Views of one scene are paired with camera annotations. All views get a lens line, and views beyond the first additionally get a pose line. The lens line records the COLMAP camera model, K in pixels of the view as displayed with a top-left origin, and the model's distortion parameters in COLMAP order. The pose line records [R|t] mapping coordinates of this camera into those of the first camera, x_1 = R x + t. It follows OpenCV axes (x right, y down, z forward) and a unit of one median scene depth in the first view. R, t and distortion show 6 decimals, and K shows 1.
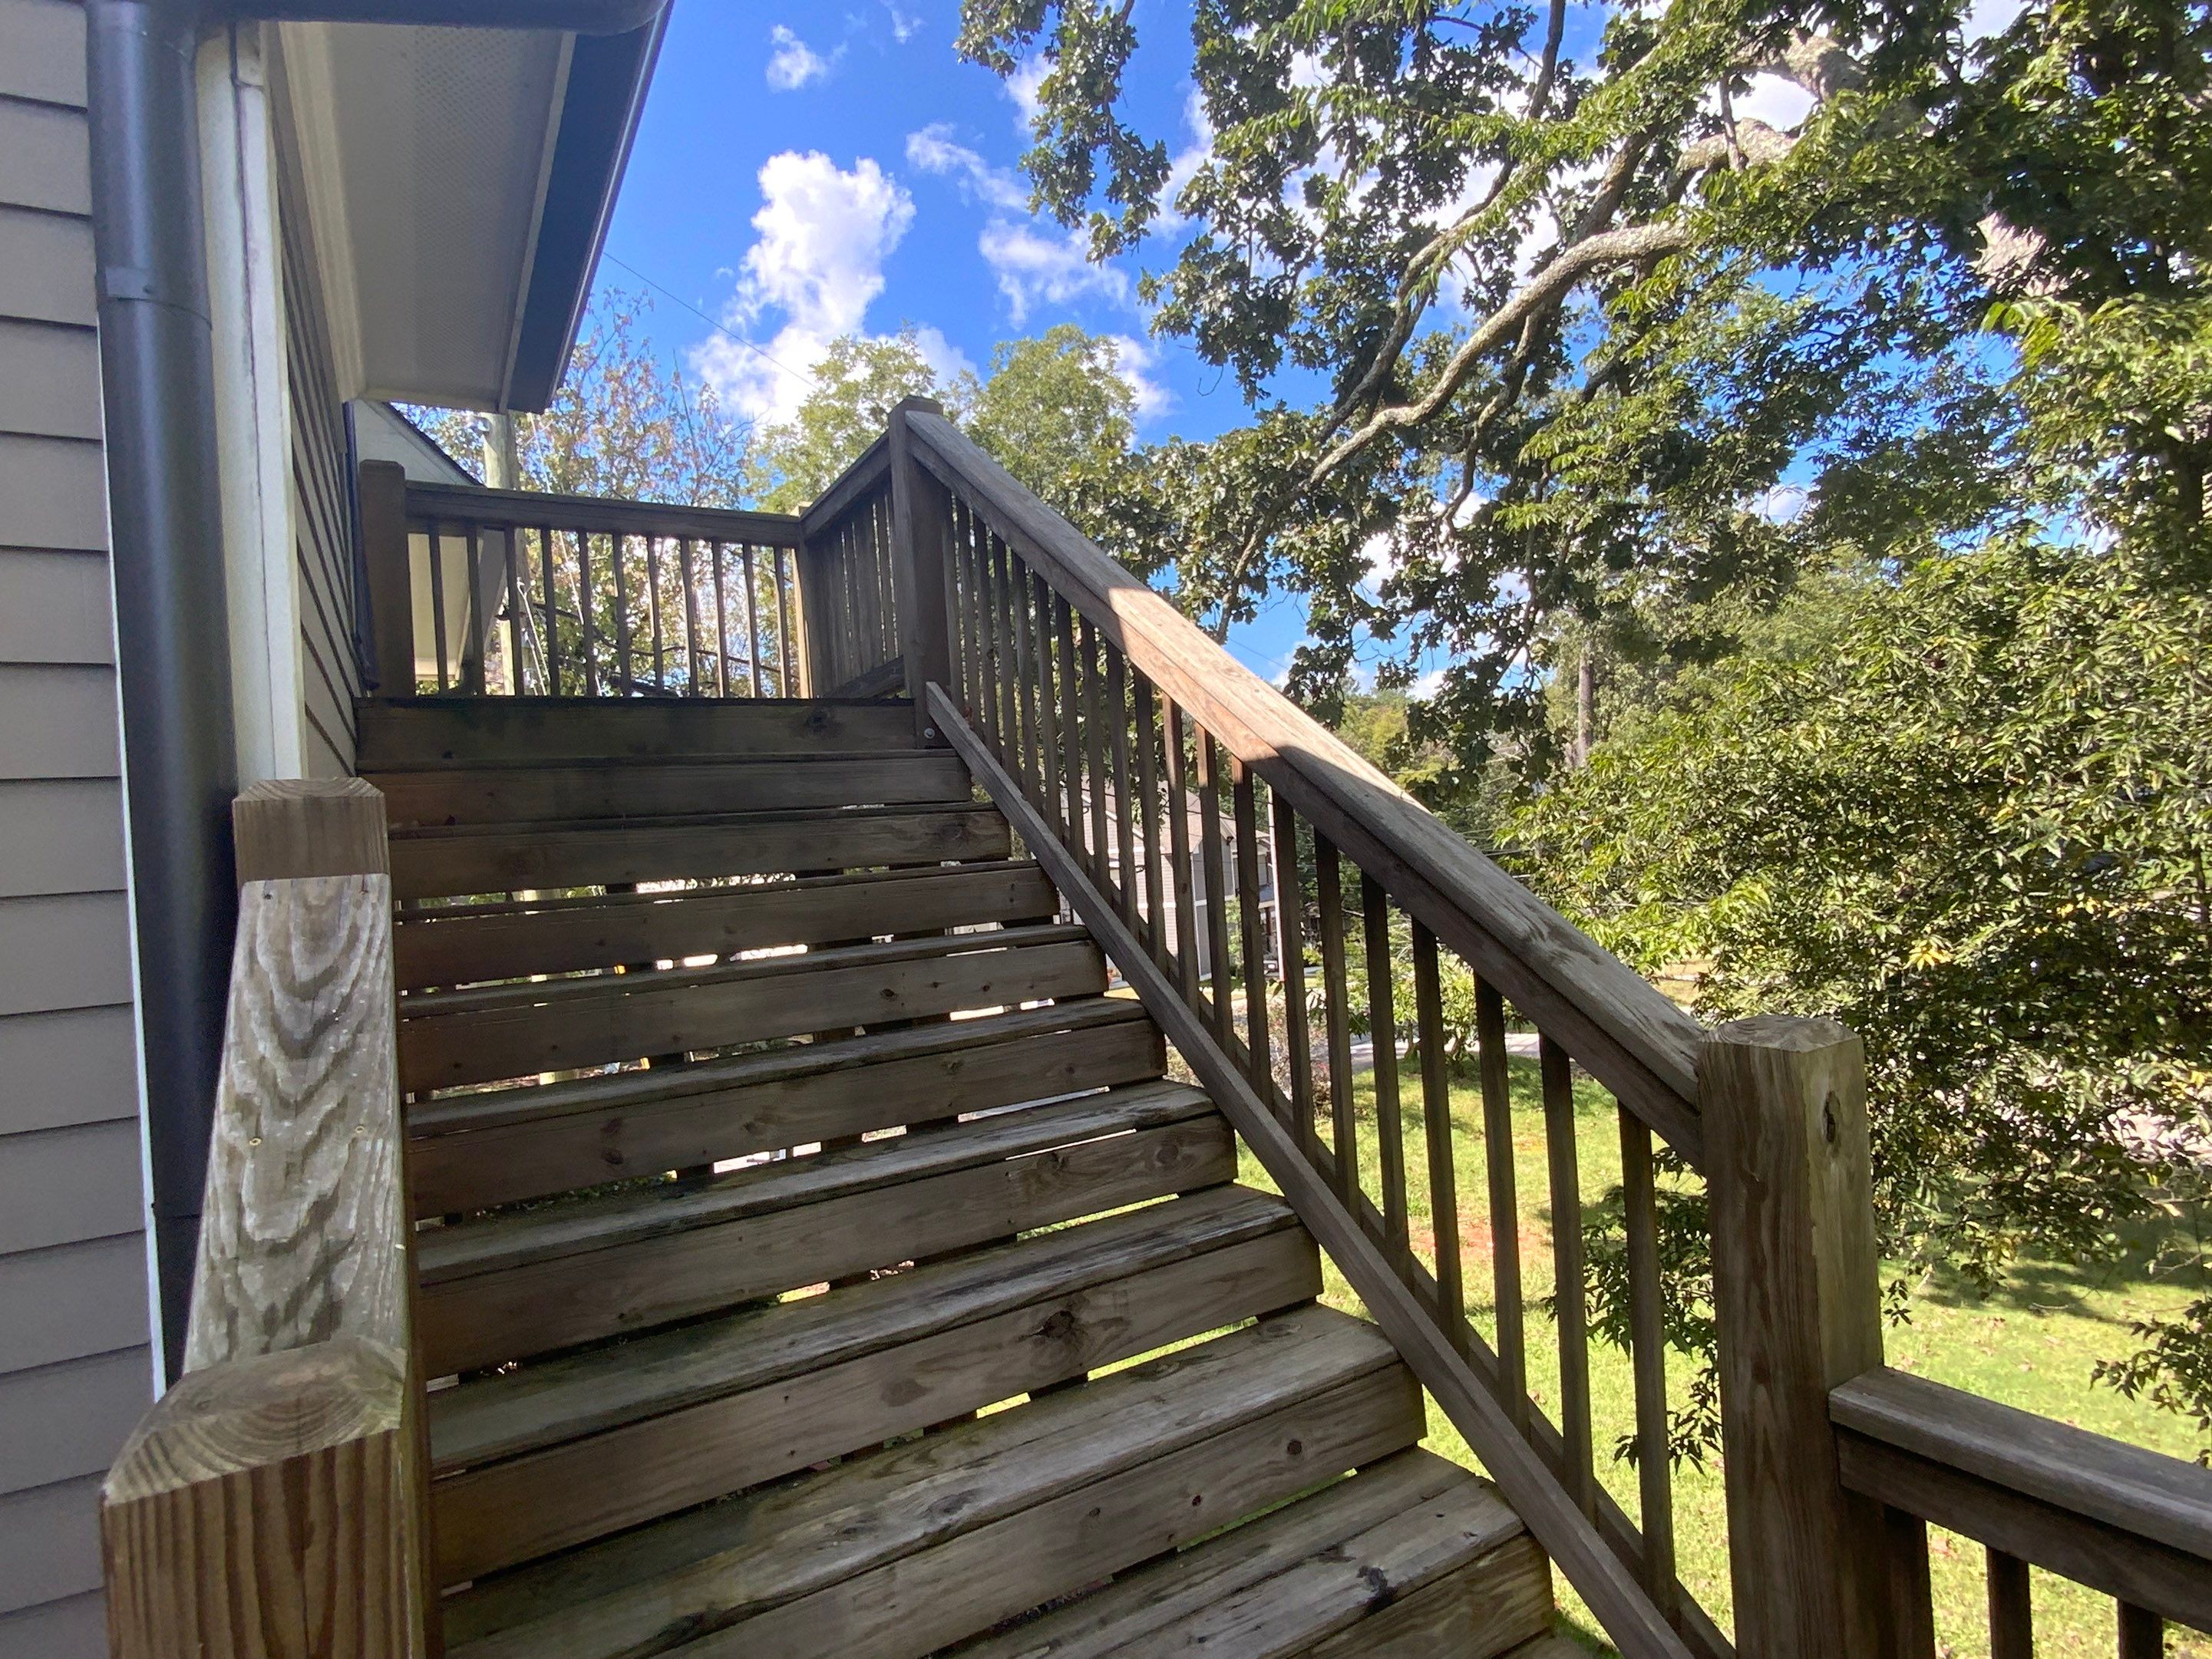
lens RADIAL K [[1200.9, 0, 1107.1], [0, 1200.9, 837.5], [0, 0, 1]] dist [-0.007432, -0.001793]
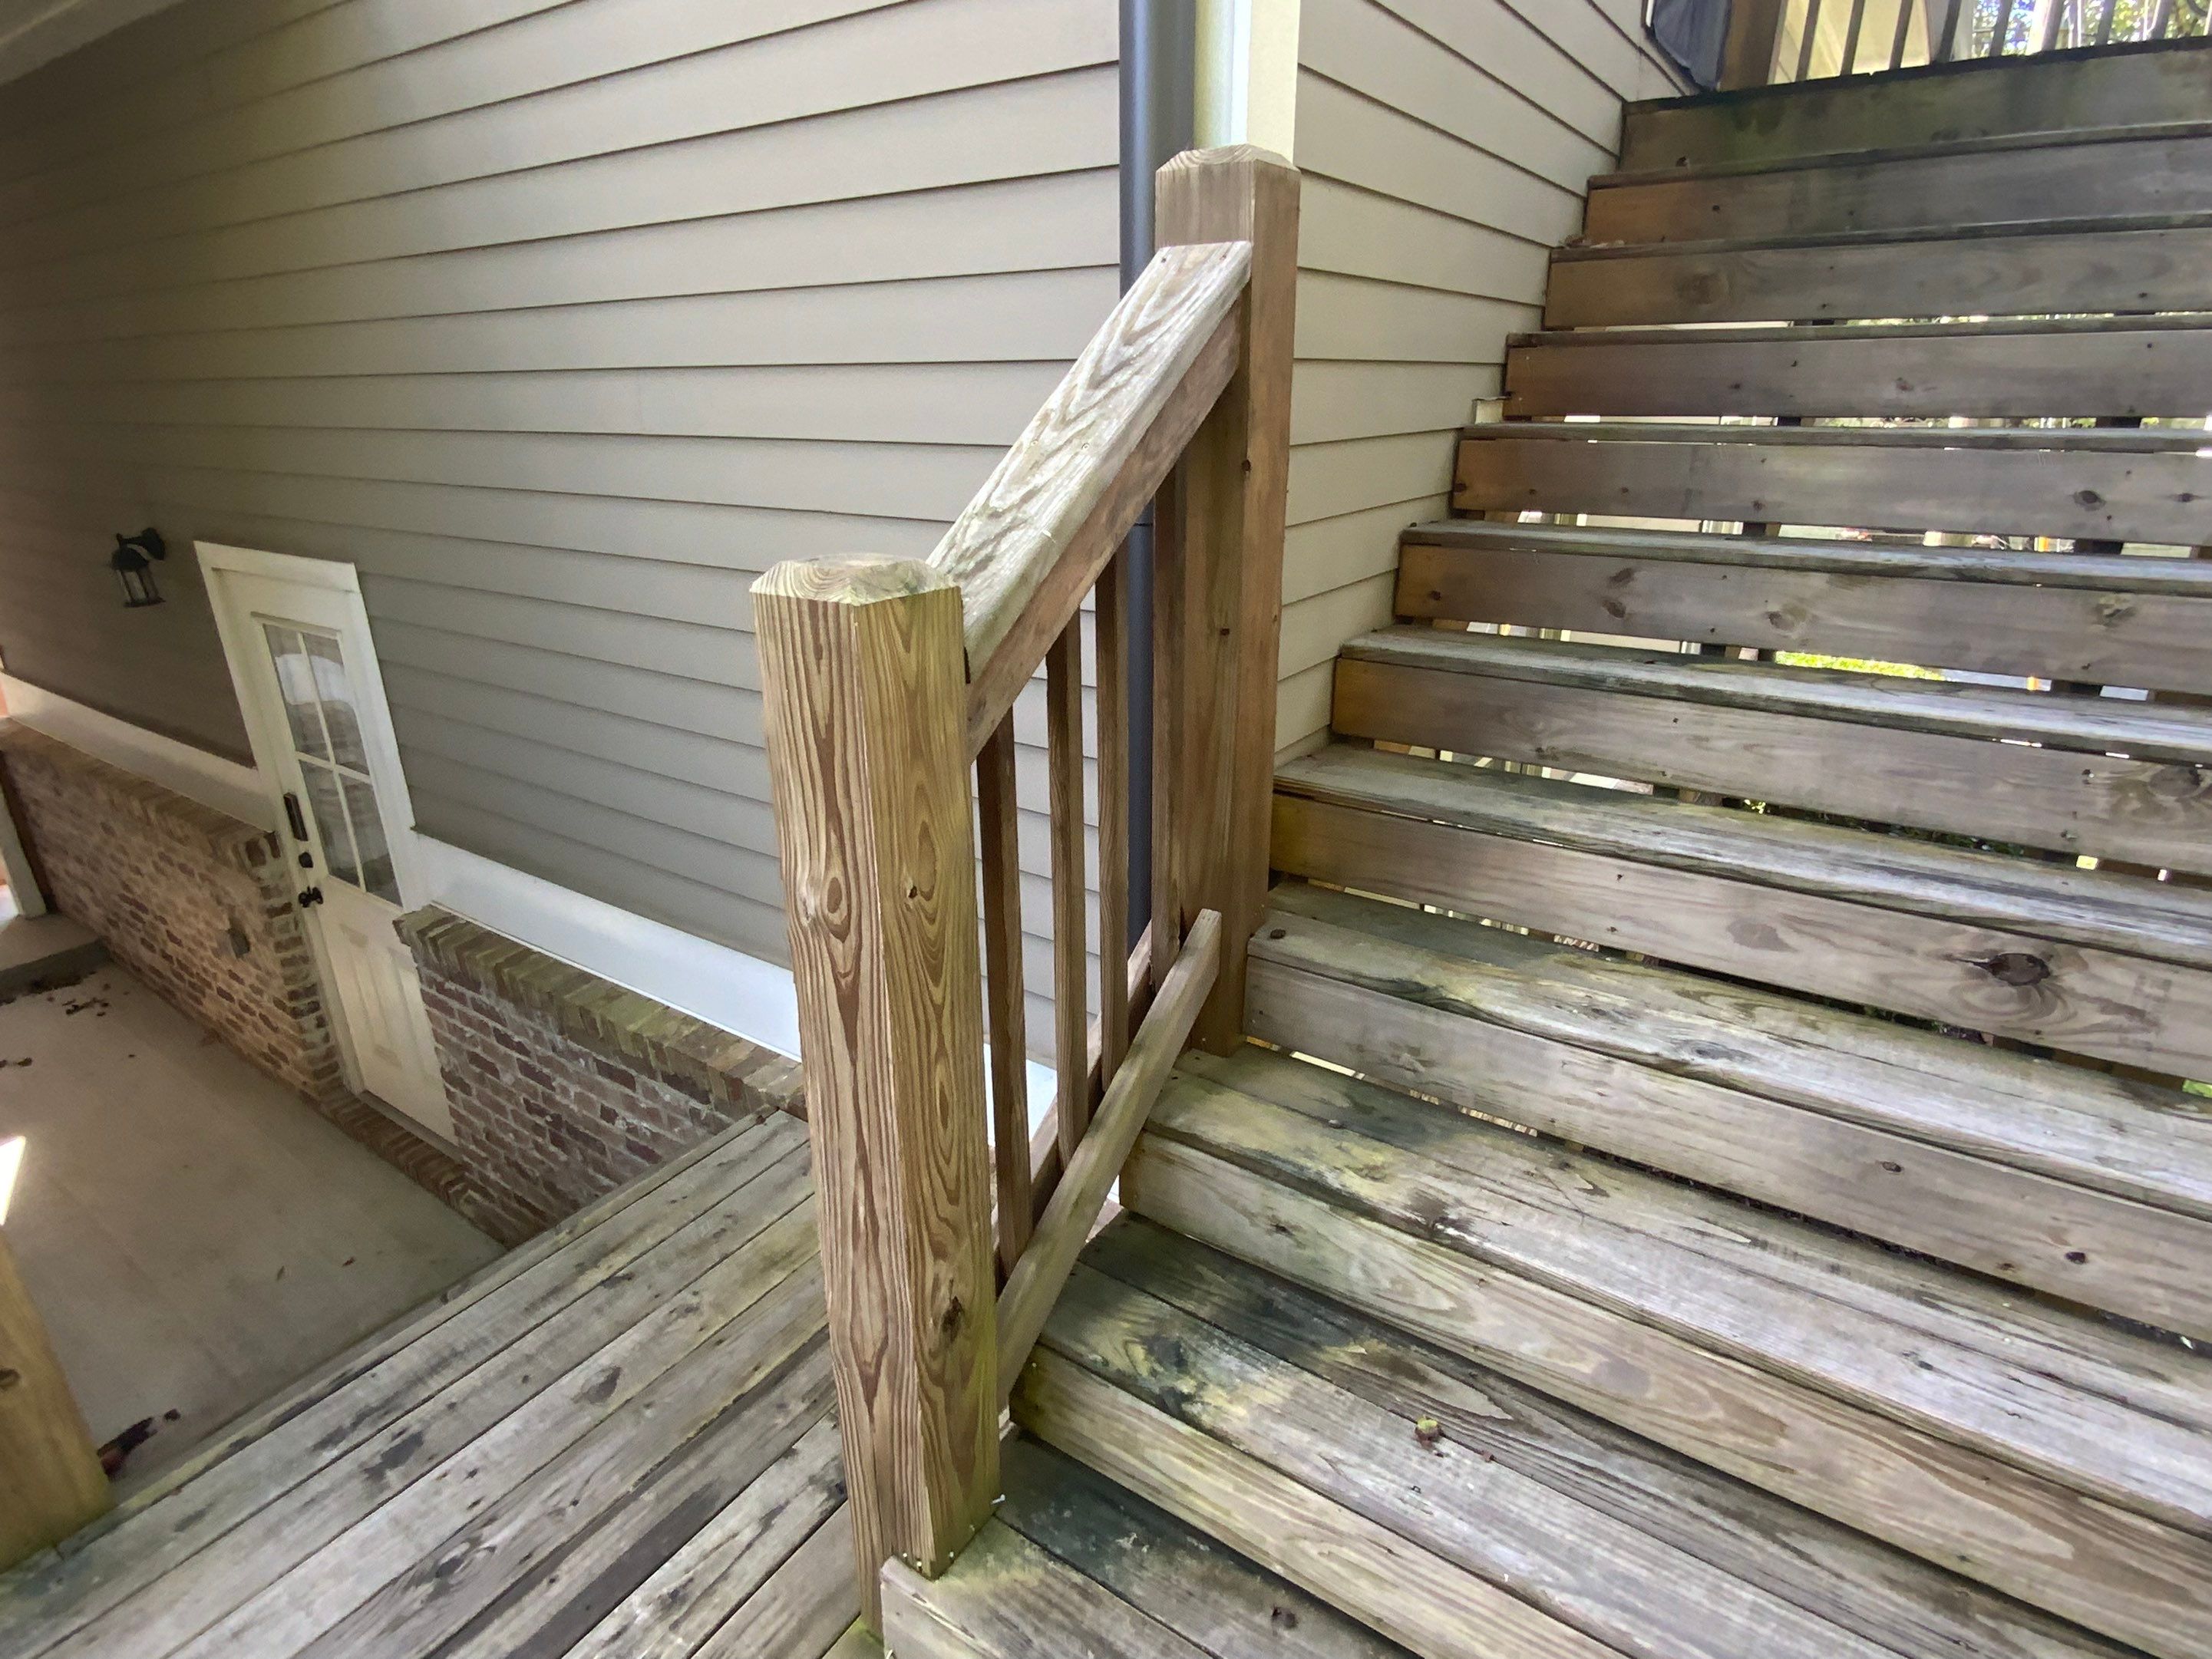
lens RADIAL K [[1186.5, 0, 1078.6], [0, 1186.5, 833.9], [0, 0, 1]] dist [-0.031288, 0.024720]
pose [[0.423943, 0.391179, -0.816855, 0.312917], [-0.026226, 0.906839, 0.420660, 0.051576], [0.905309, -0.156913, 0.394707, 0.243696]]
